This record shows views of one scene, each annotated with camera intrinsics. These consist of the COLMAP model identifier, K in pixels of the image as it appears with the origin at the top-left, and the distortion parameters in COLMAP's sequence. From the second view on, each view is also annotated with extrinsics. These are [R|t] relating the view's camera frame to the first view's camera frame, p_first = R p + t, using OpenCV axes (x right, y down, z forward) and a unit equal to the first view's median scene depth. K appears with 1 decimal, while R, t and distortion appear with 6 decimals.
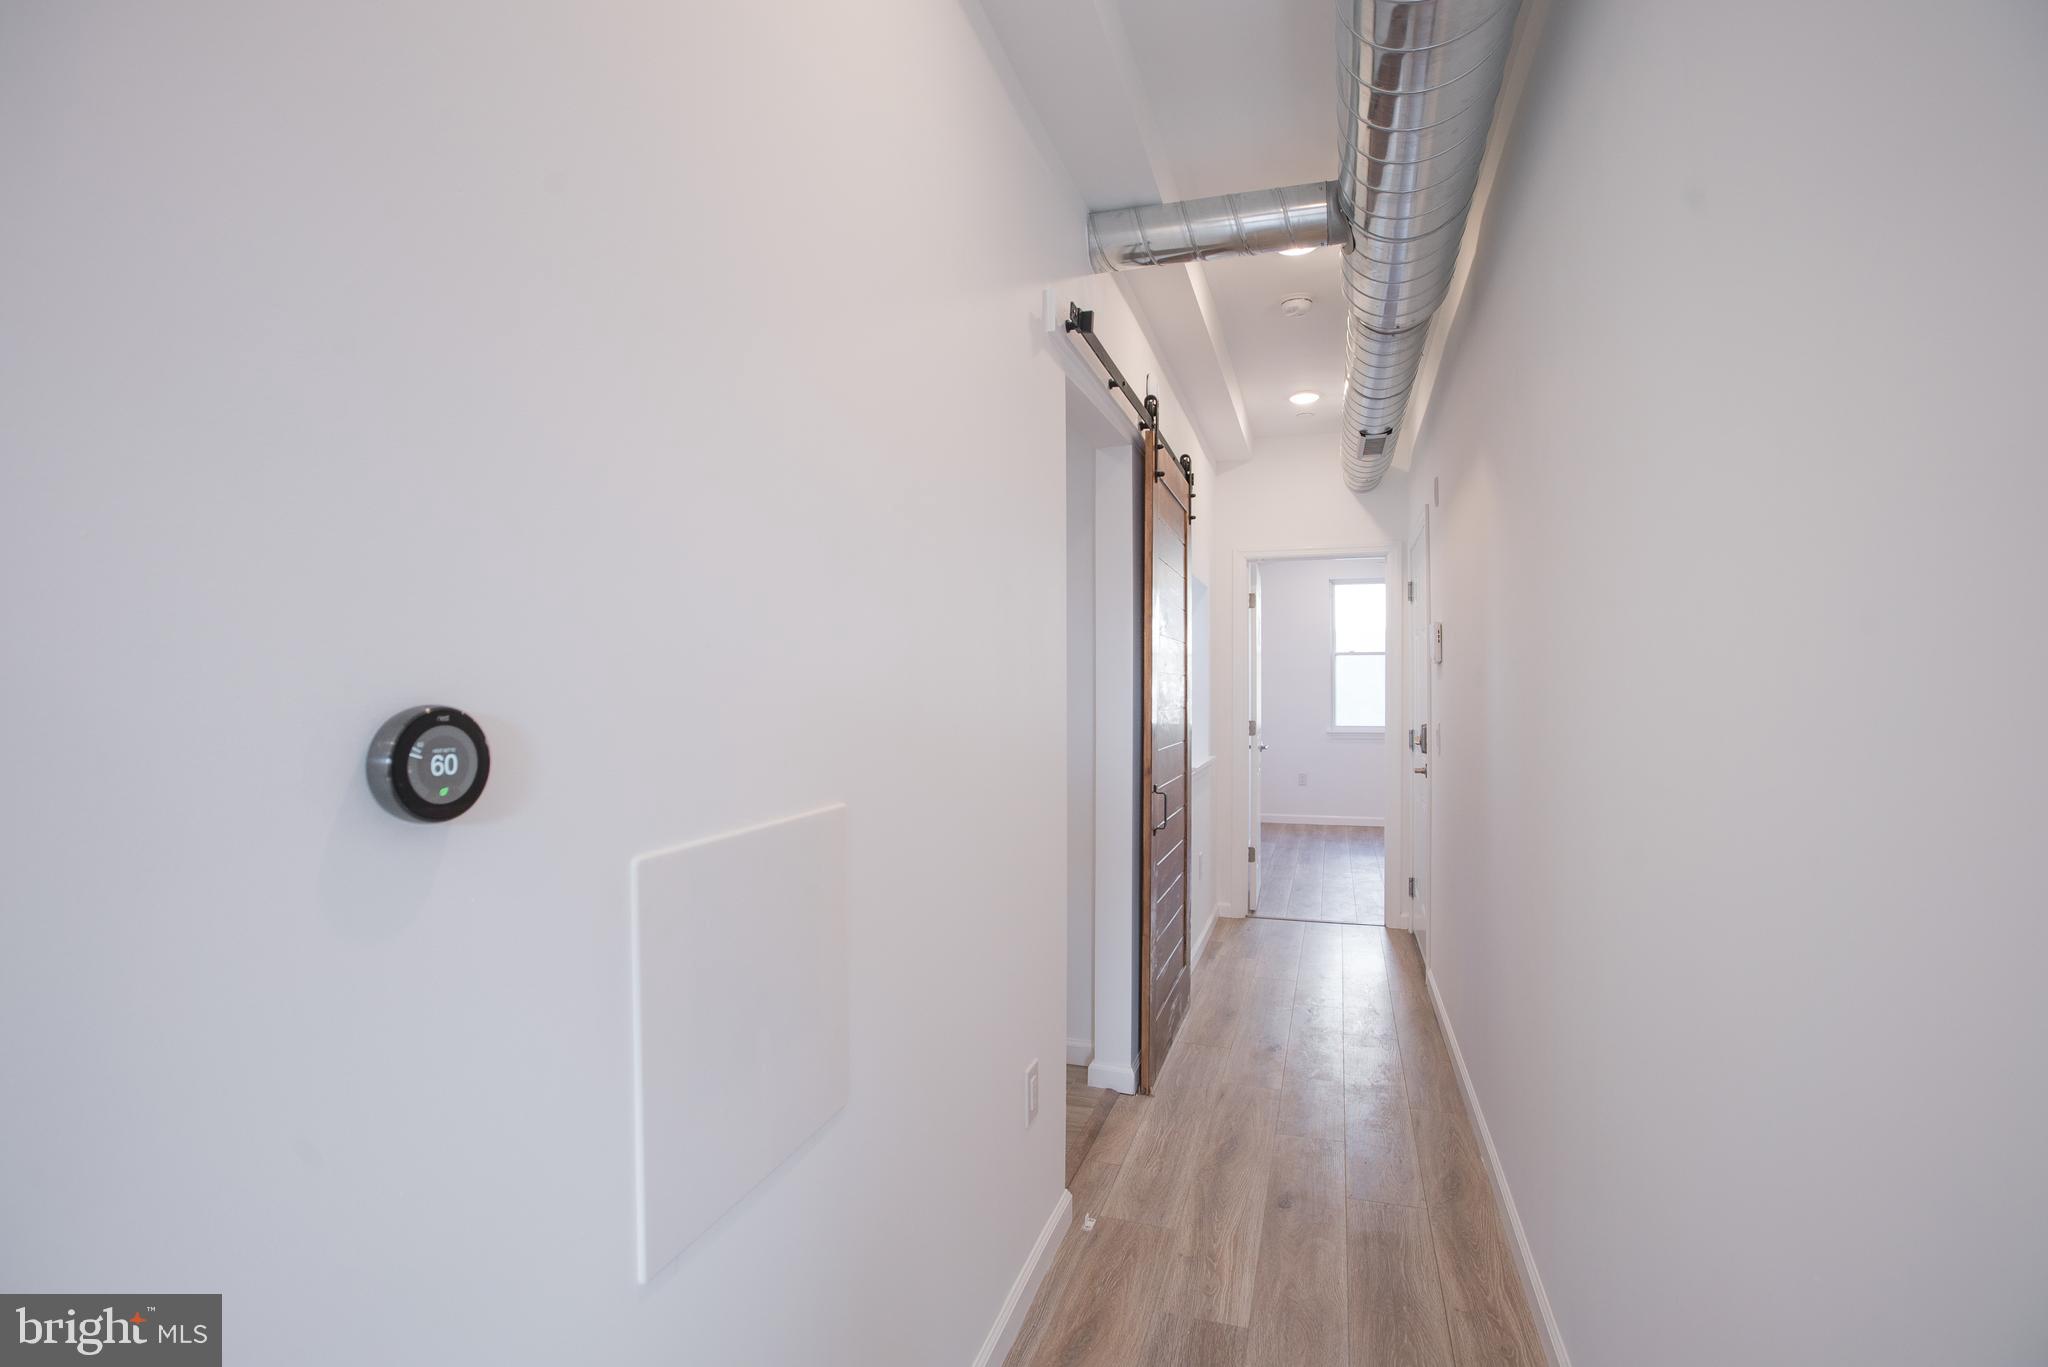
lens RADIAL K [[943.2, 0, 1021.4], [0, 943.2, 677.4], [0, 0, 1]] dist [-0.055406, 0.020909]
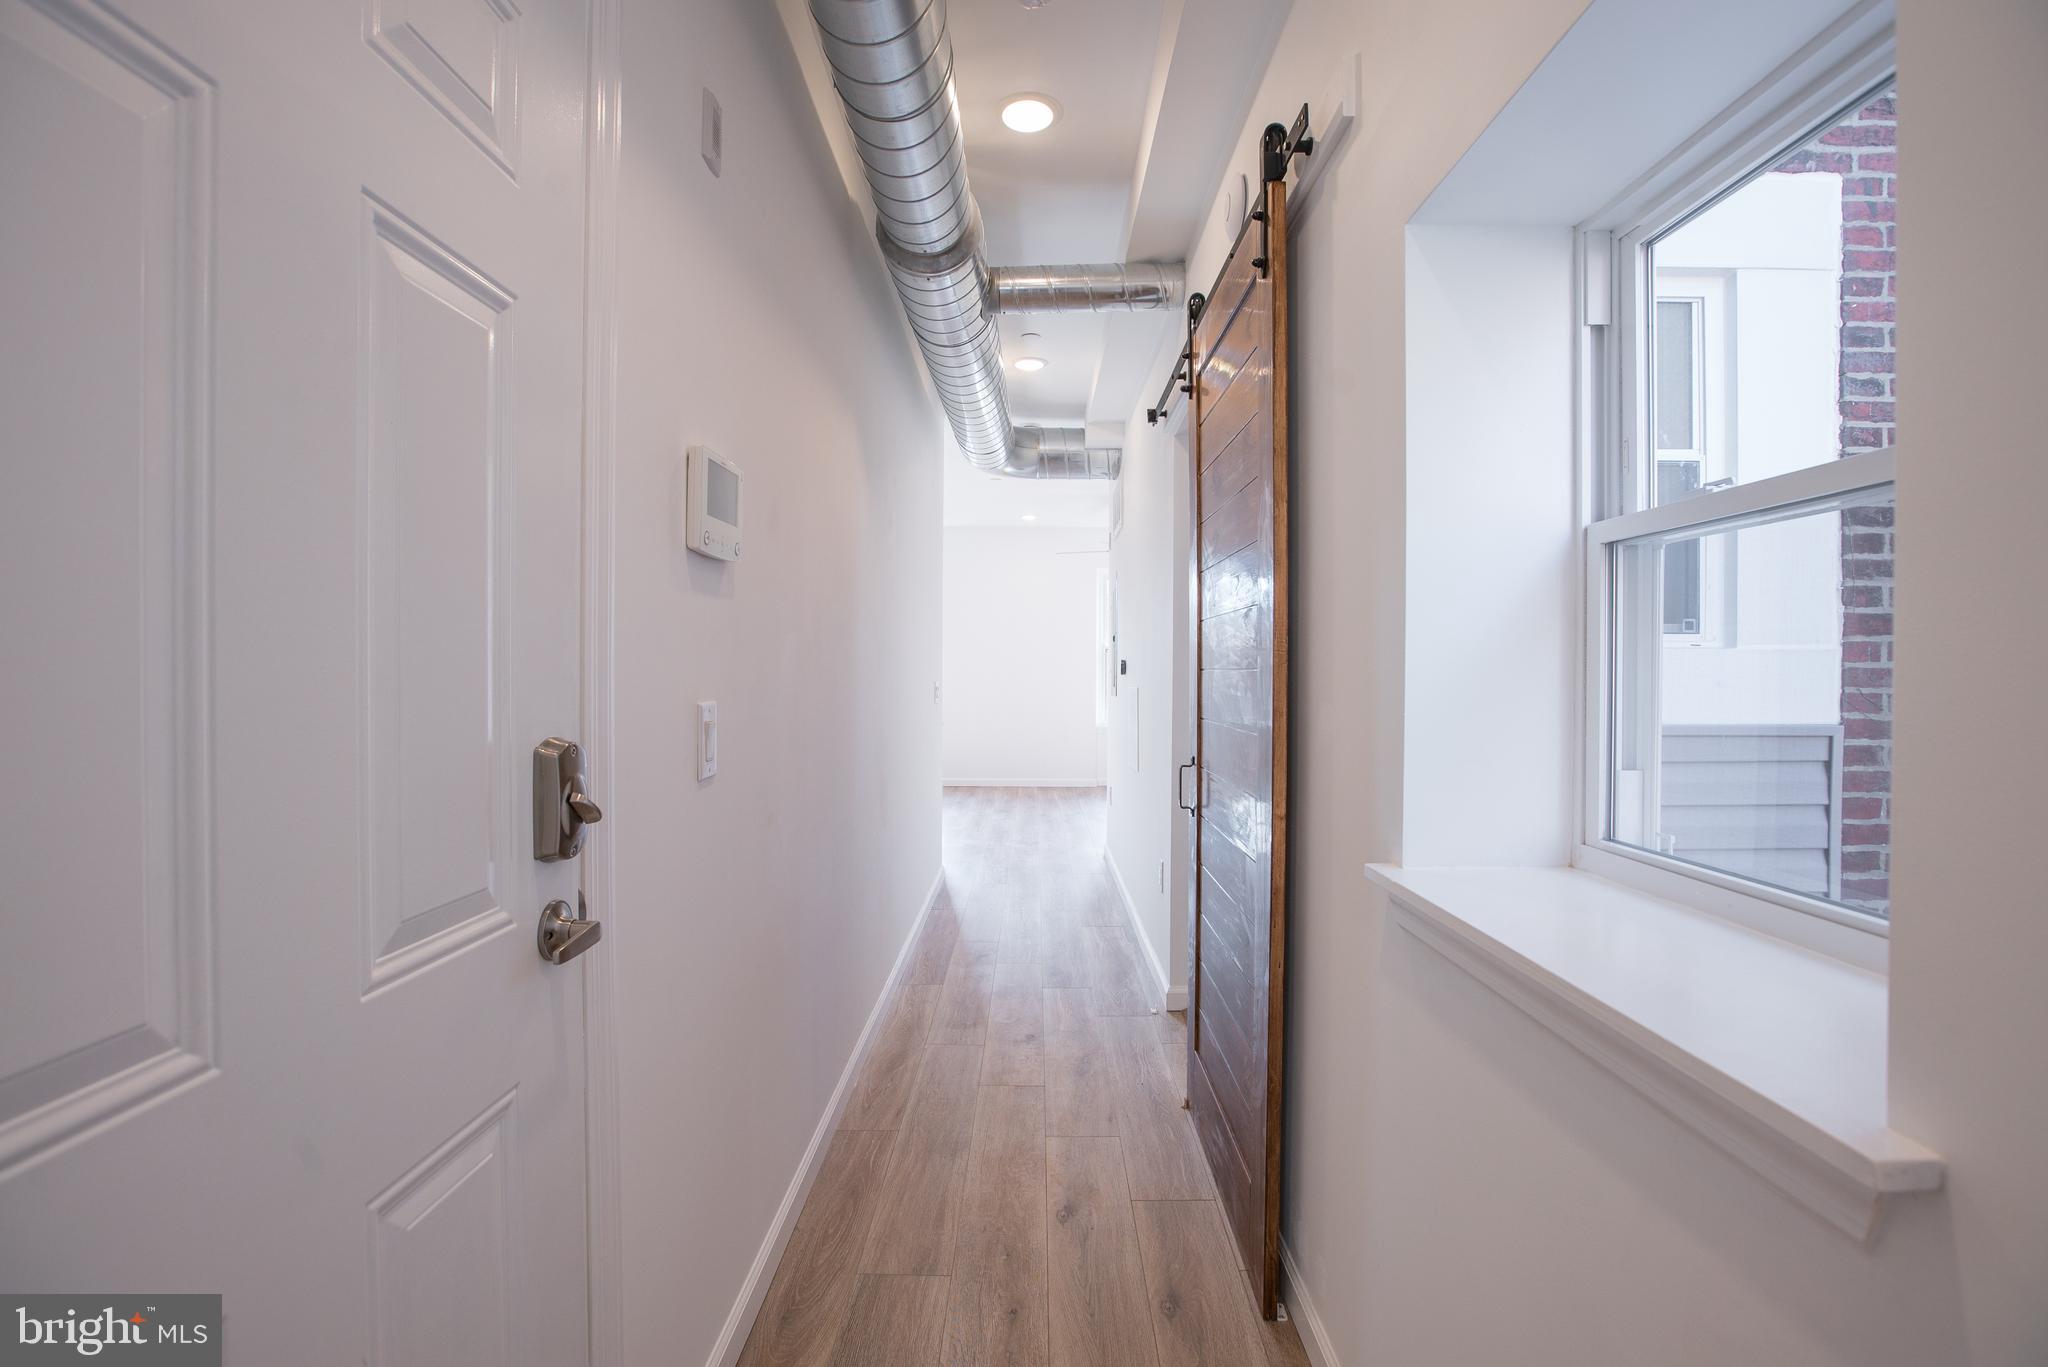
lens RADIAL K [[943.2, 0, 1021.4], [0, 943.2, 677.4], [0, 0, 1]] dist [-0.055406, 0.020909]
pose [[-0.954040, -0.001078, -0.299678, 0.771392], [-0.000015, 0.999994, -0.003549, 0.066540], [0.299680, -0.003382, -0.954034, 2.514564]]
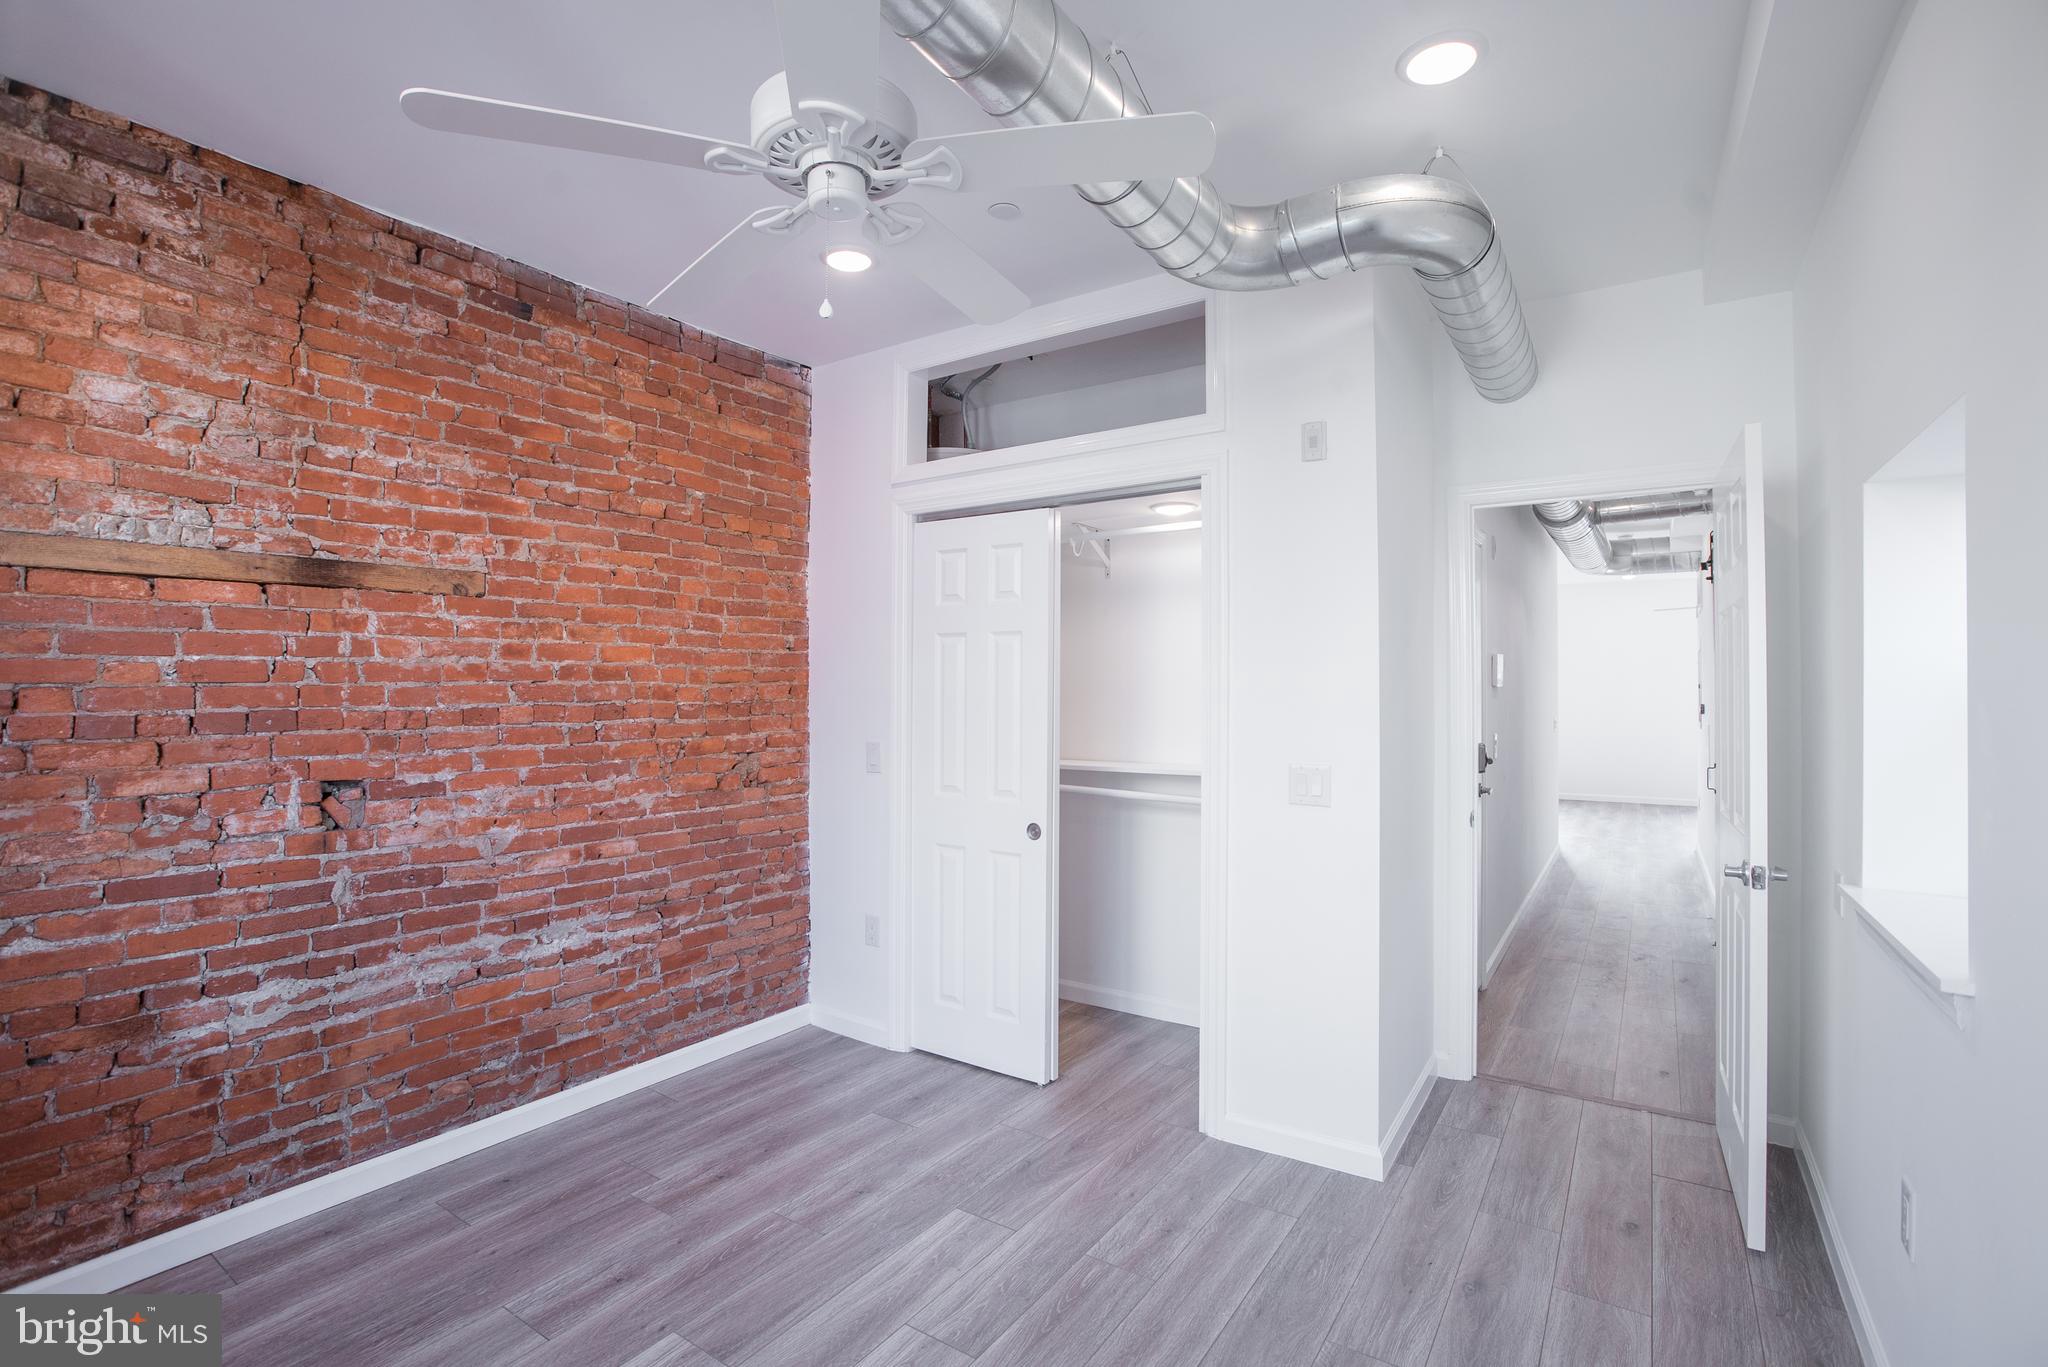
lens RADIAL K [[943.2, 0, 1021.4], [0, 943.2, 677.4], [0, 0, 1]] dist [-0.055406, 0.020909]
pose [[-0.961577, 0.004373, 0.274499, 1.254042], [-0.002627, 0.999681, -0.025126, 0.008593], [-0.274522, -0.024882, -0.961259, 4.162006]]
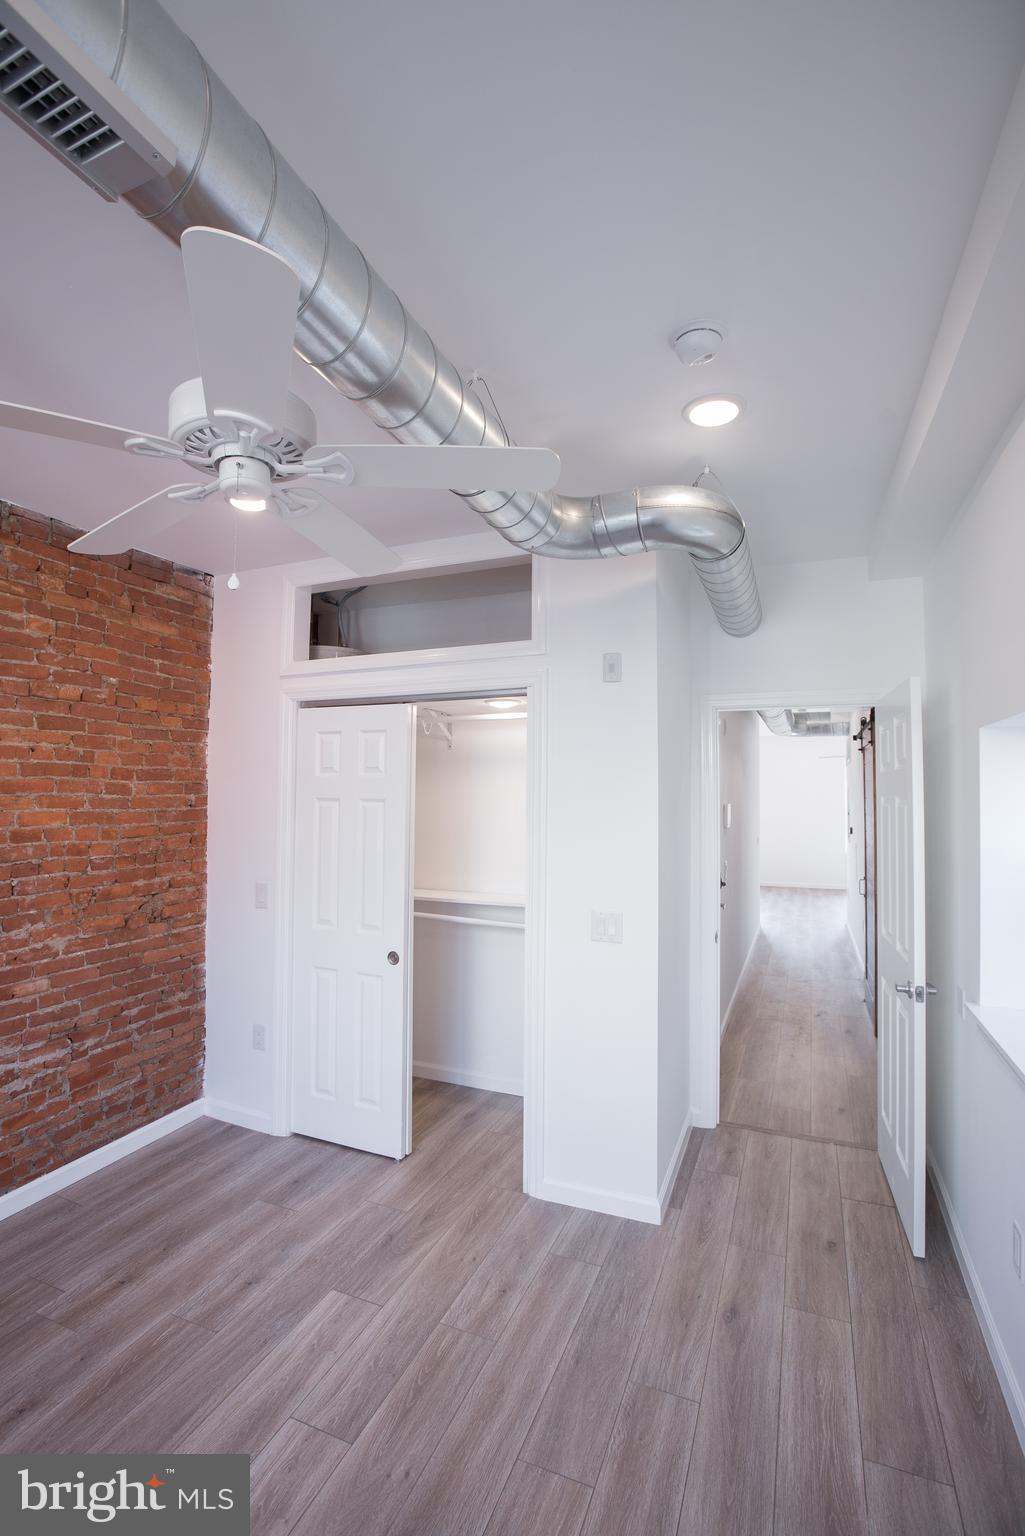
lens RADIAL K [[700.0, 0, 515.0], [0, 700.0, 769.4], [0, 0, 1]] dist [-0.043162, 0.013753]
pose [[-0.996913, -0.002433, 0.078475, 1.294430], [-0.006357, 0.998739, -0.049795, -0.096219], [-0.078255, -0.050140, -0.995672, 4.111017]]
